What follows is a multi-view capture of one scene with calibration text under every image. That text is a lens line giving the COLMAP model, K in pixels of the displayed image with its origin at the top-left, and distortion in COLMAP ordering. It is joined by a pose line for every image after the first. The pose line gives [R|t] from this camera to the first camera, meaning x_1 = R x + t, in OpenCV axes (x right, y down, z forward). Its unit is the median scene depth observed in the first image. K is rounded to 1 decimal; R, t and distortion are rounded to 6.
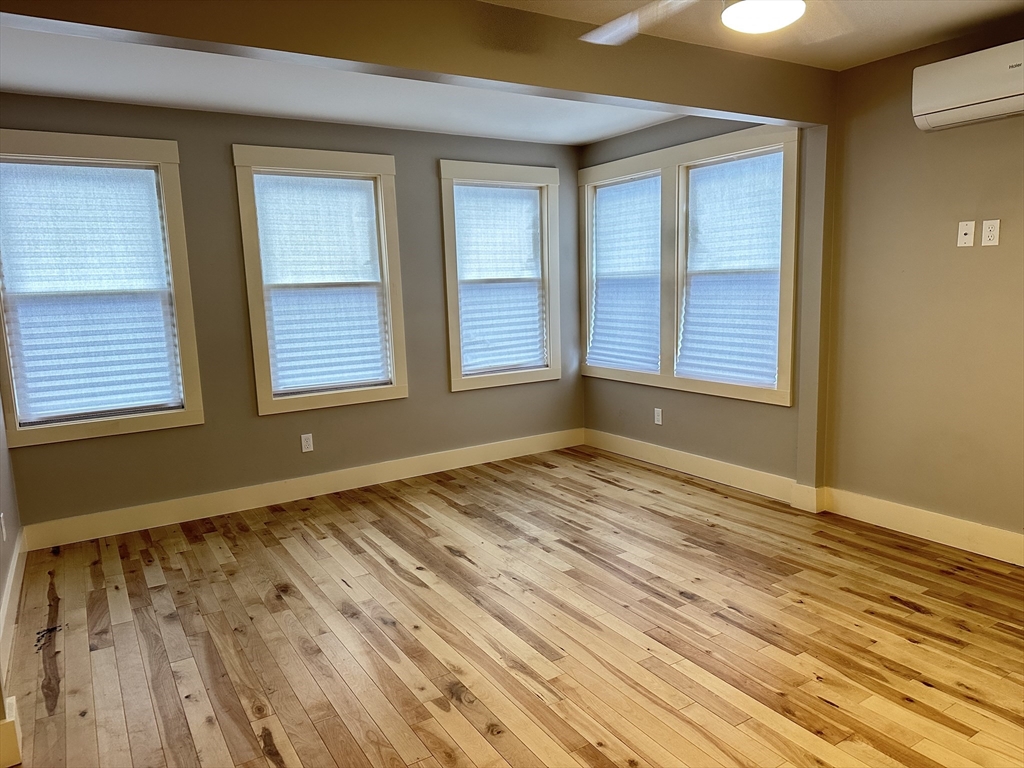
lens RADIAL K [[712.7, 0, 515.3], [0, 712.7, 389.5], [0, 0, 1]] dist [0.127766, -0.180451]
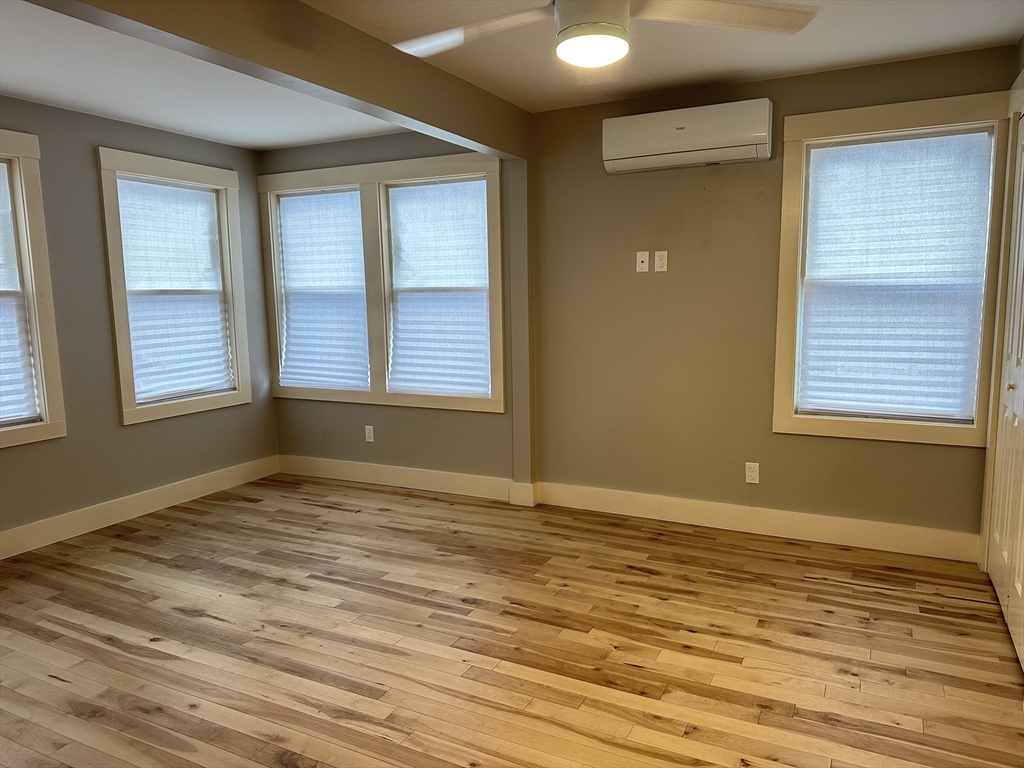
lens RADIAL K [[712.7, 0, 515.3], [0, 712.7, 389.5], [0, 0, 1]] dist [0.127766, -0.180451]
pose [[0.858792, -0.050613, 0.509819, -0.154199], [0.065363, 0.997800, -0.011045, 0.000894], [-0.508138, 0.042809, 0.860211, 0.057386]]
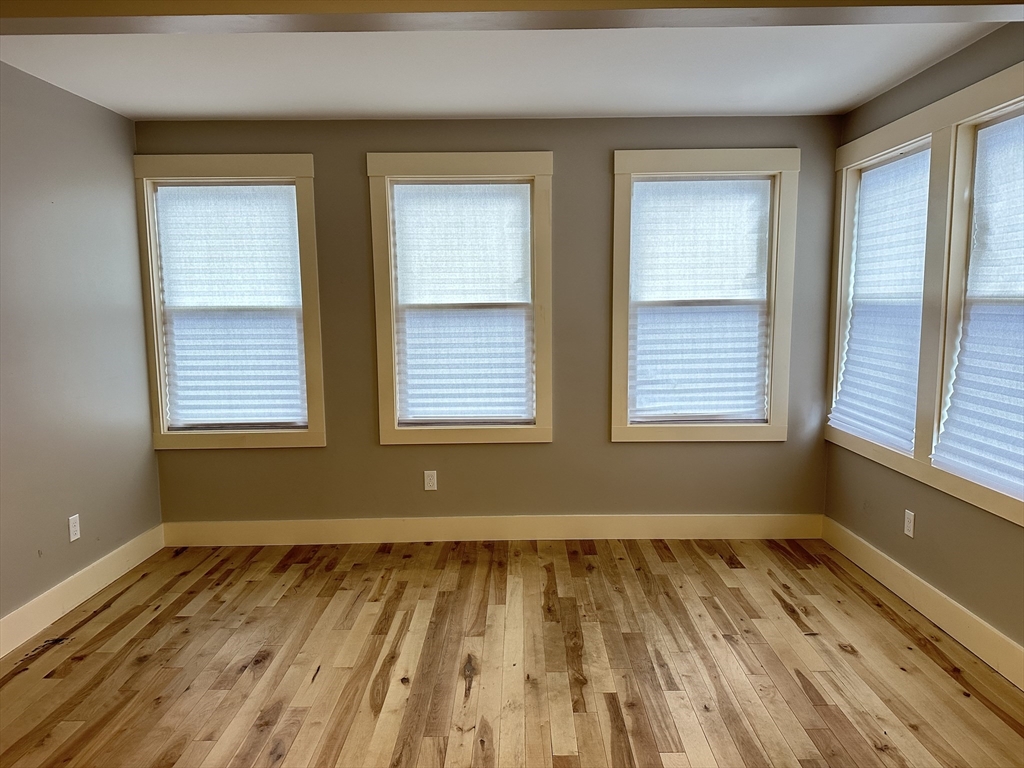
lens RADIAL K [[711.7, 0, 512.0], [0, 711.7, 387.2], [0, 0, 1]] dist [0.123102, -0.182232]
pose [[0.843311, 0.086398, -0.530435, 0.282479], [-0.097405, 0.995219, 0.007244, -0.063251], [0.528525, 0.045558, 0.847694, 0.325164]]
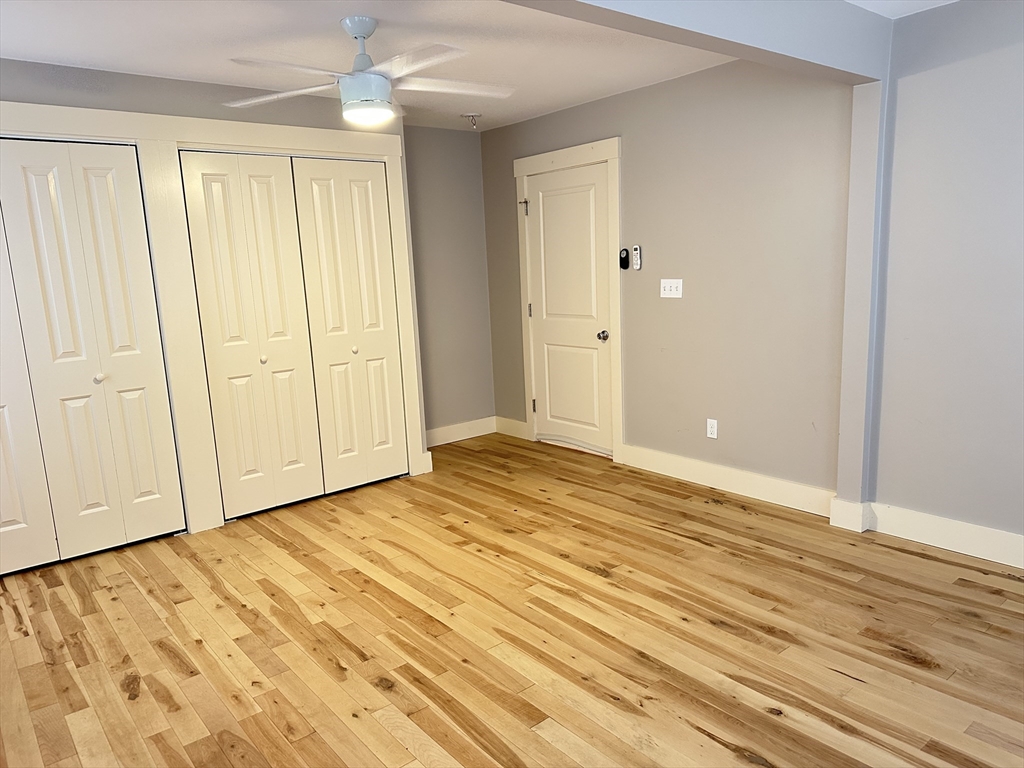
lens RADIAL K [[712.7, 0, 515.3], [0, 712.7, 389.5], [0, 0, 1]] dist [0.127766, -0.180451]
pose [[-0.988238, 0.098250, -0.117184, 0.115990], [0.055387, 0.944236, 0.324579, -0.195702], [0.142539, 0.314271, -0.938571, 1.214479]]
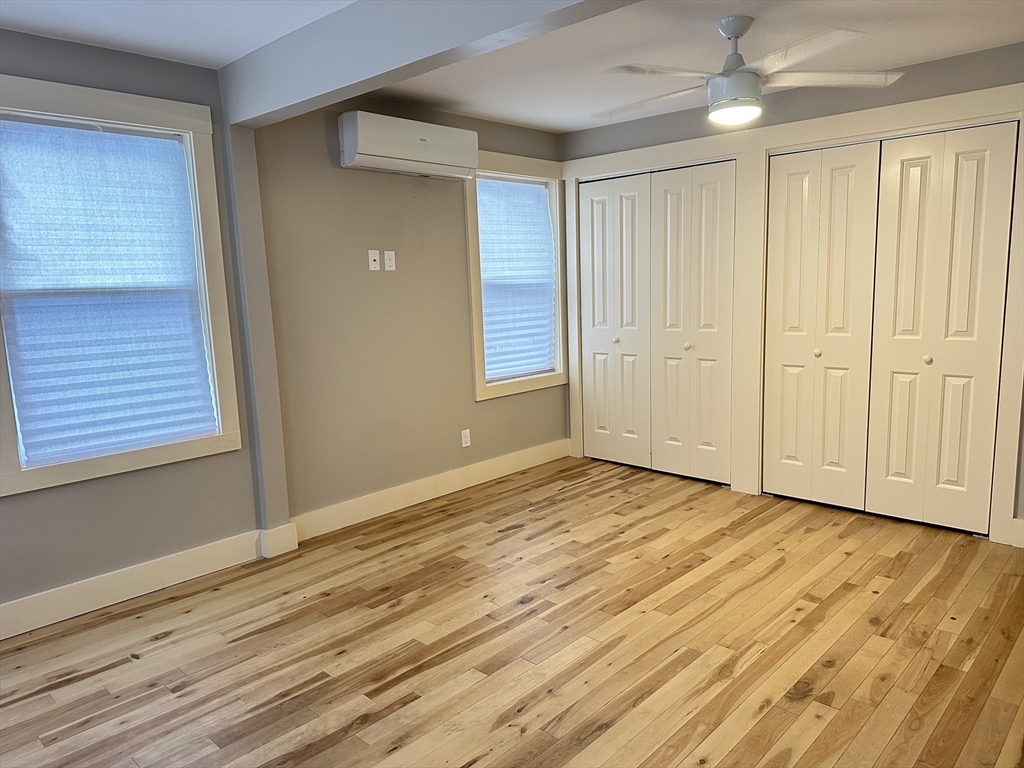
lens RADIAL K [[712.7, 0, 515.3], [0, 712.7, 389.5], [0, 0, 1]] dist [0.127766, -0.180451]
pose [[-0.253613, -0.111904, 0.960811, -0.505038], [0.180534, 0.970357, 0.160670, -0.120888], [-0.950309, 0.214207, -0.225893, 0.860992]]
